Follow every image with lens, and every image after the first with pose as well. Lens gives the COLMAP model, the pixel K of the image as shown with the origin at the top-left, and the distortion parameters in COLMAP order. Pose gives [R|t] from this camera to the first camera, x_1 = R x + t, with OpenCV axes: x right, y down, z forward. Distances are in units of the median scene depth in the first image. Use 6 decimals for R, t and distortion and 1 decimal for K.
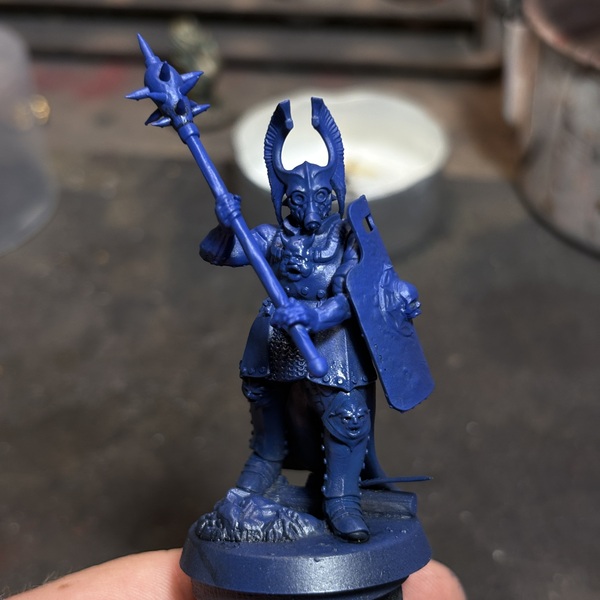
lens RADIAL K [[1259.7, 0, 299.3], [0, 1259.7, 328.2], [0, 0, 1]] dist [0.253488, -1.492099]
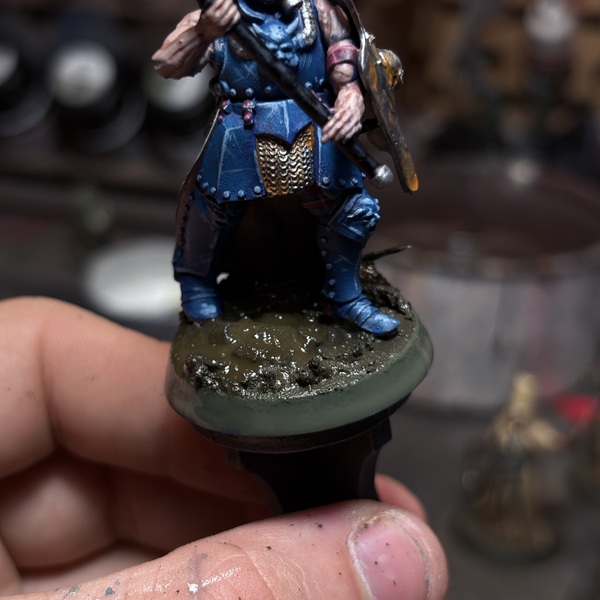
lens RADIAL K [[1259.7, 0, 299.3], [0, 1259.7, 328.2], [0, 0, 1]] dist [0.253488, -1.492099]
pose [[0.784879, -0.340528, 0.517693, -0.490999], [0.165766, 0.920399, 0.354100, -0.182566], [-0.597066, -0.192110, 0.778849, 0.298368]]
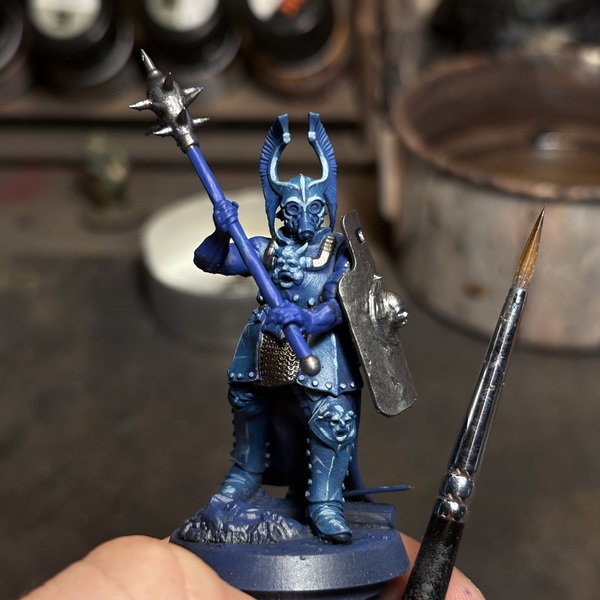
lens RADIAL K [[1259.7, 0, 299.3], [0, 1259.7, 328.2], [0, 0, 1]] dist [0.253488, -1.492099]
pose [[0.997974, 0.034448, 0.053485, -0.047339], [-0.030047, 0.996261, -0.081001, 0.078160], [-0.056075, 0.079230, 0.995278, -0.023632]]
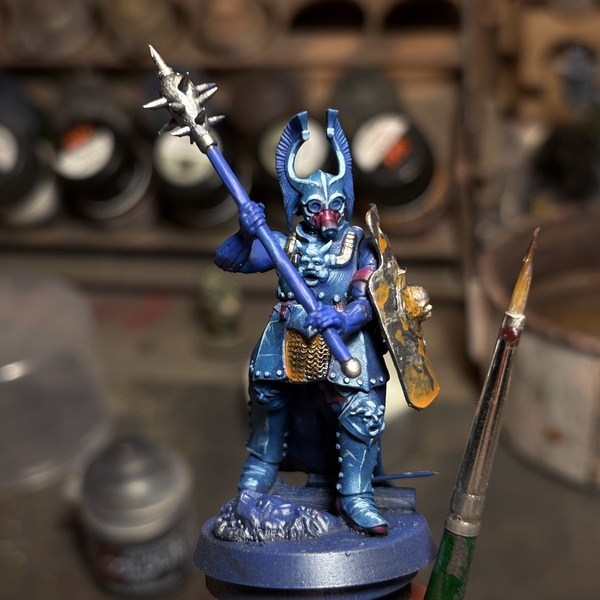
lens RADIAL K [[1259.7, 0, 299.3], [0, 1259.7, 328.2], [0, 0, 1]] dist [0.253488, -1.492099]
pose [[0.985535, -0.015008, 0.168804, -0.189064], [0.017194, 0.999786, -0.011498, 0.008743], [-0.168595, 0.014234, 0.985583, -0.018455]]
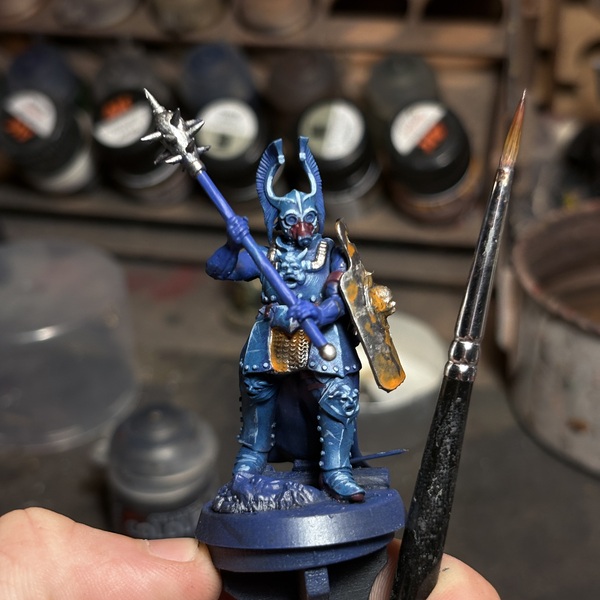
lens RADIAL K [[1259.7, 0, 299.3], [0, 1259.7, 328.2], [0, 0, 1]] dist [0.253488, -1.492099]
pose [[0.981594, -0.038490, 0.187060, -0.221296], [0.054326, 0.995291, -0.080280, 0.096305], [-0.183089, 0.088964, 0.979063, -0.168918]]
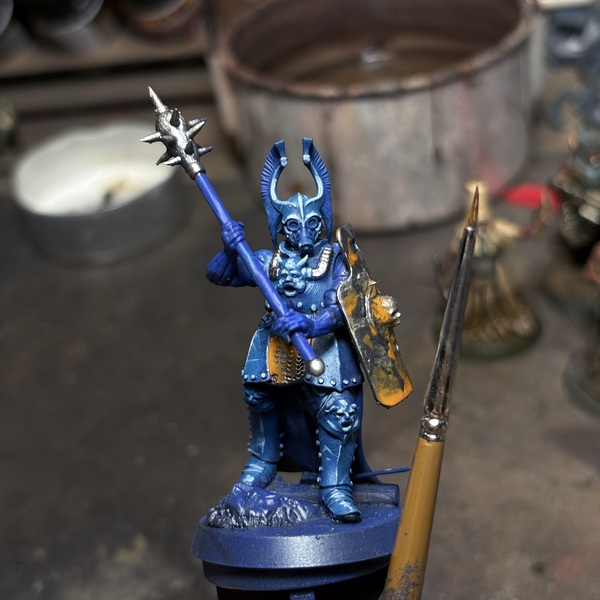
lens RADIAL K [[1259.7, 0, 299.3], [0, 1259.7, 328.2], [0, 0, 1]] dist [0.253488, -1.492099]
pose [[0.998726, -0.017968, 0.047149, -0.050567], [0.020758, 0.998020, -0.059378, 0.059388], [-0.045989, 0.060281, 0.997121, -0.142721]]
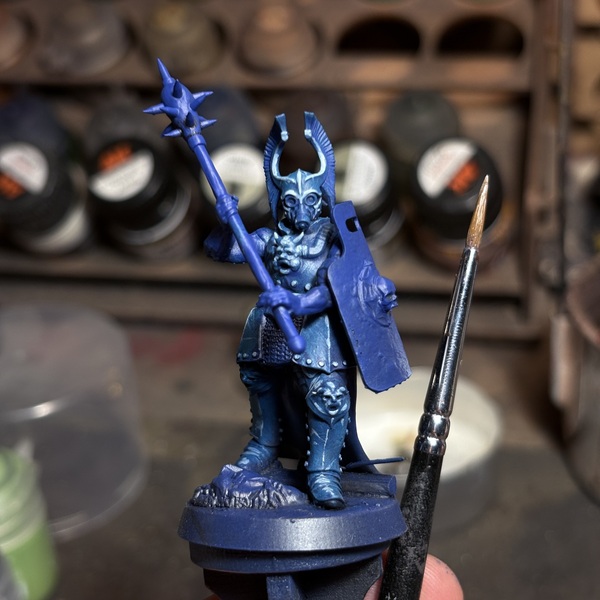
lens RADIAL K [[1259.7, 0, 299.3], [0, 1259.7, 328.2], [0, 0, 1]] dist [0.253488, -1.492099]
pose [[0.997069, 0.026161, -0.071889, 0.090390], [-0.031497, 0.996753, -0.074111, 0.092391], [0.069717, 0.076158, 0.994656, -0.108435]]
